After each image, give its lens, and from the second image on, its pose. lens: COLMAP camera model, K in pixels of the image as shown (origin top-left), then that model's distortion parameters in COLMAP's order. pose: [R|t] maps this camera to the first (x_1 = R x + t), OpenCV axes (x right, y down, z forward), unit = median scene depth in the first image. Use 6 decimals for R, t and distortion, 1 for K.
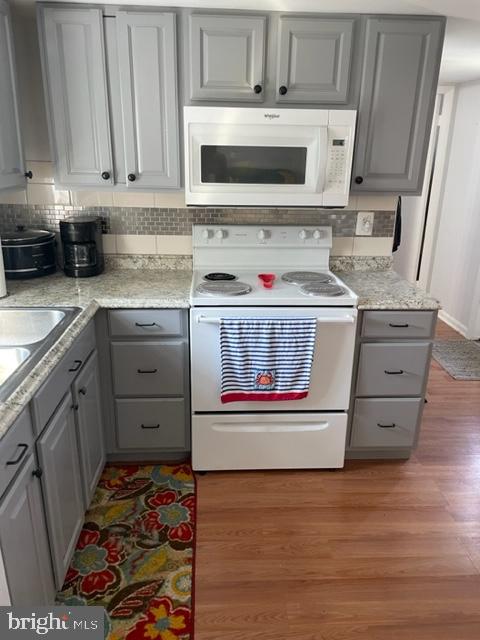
lens RADIAL K [[486.3, 0, 243.9], [0, 486.3, 313.9], [0, 0, 1]] dist [0.087265, -0.112694]
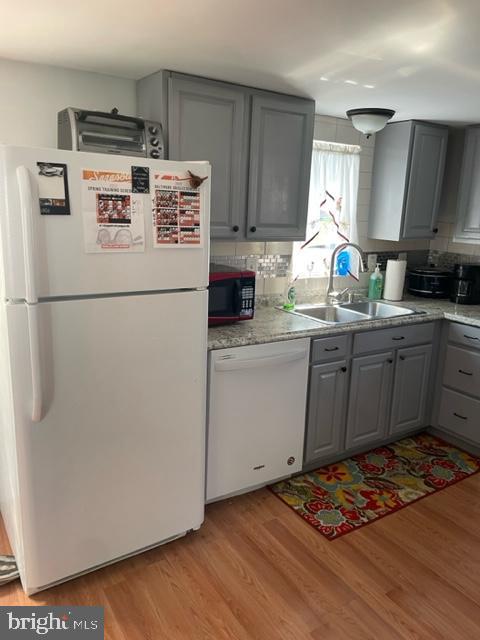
lens RADIAL K [[486.3, 0, 244.9], [0, 486.3, 314.4], [0, 0, 1]] dist [0.087265, -0.112694]
pose [[0.496335, 0.189974, -0.847090, 0.644788], [-0.301434, 0.952767, 0.037054, 0.099644], [0.814119, 0.236951, 0.530156, -0.269526]]
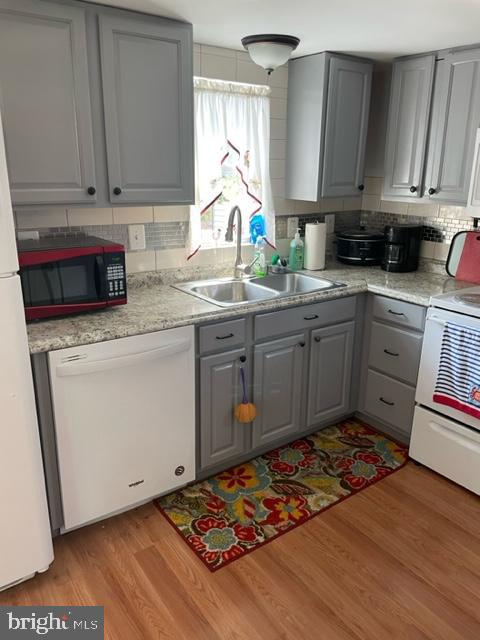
lens RADIAL K [[486.3, 0, 241.0], [0, 486.3, 313.5], [0, 0, 1]] dist [0.087265, -0.112694]
pose [[0.535849, 0.233976, -0.811247, 0.562127], [-0.270517, 0.957760, 0.097550, 0.008615], [0.799804, 0.167184, 0.576509, 0.012132]]
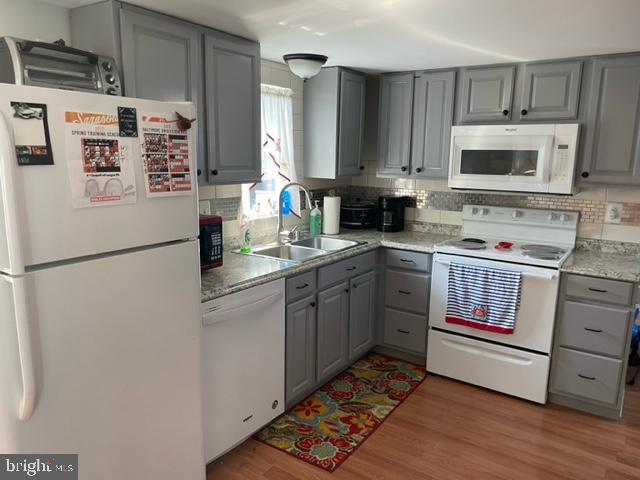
lens RADIAL K [[486.3, 0, 316.9], [0, 486.3, 244.3], [0, 0, 1]] dist [0.087265, -0.112694]
pose [[0.790676, 0.110600, -0.602162, 0.502497], [-0.195215, 0.977753, -0.076744, 0.145442], [0.580279, 0.178230, 0.794677, -0.411503]]
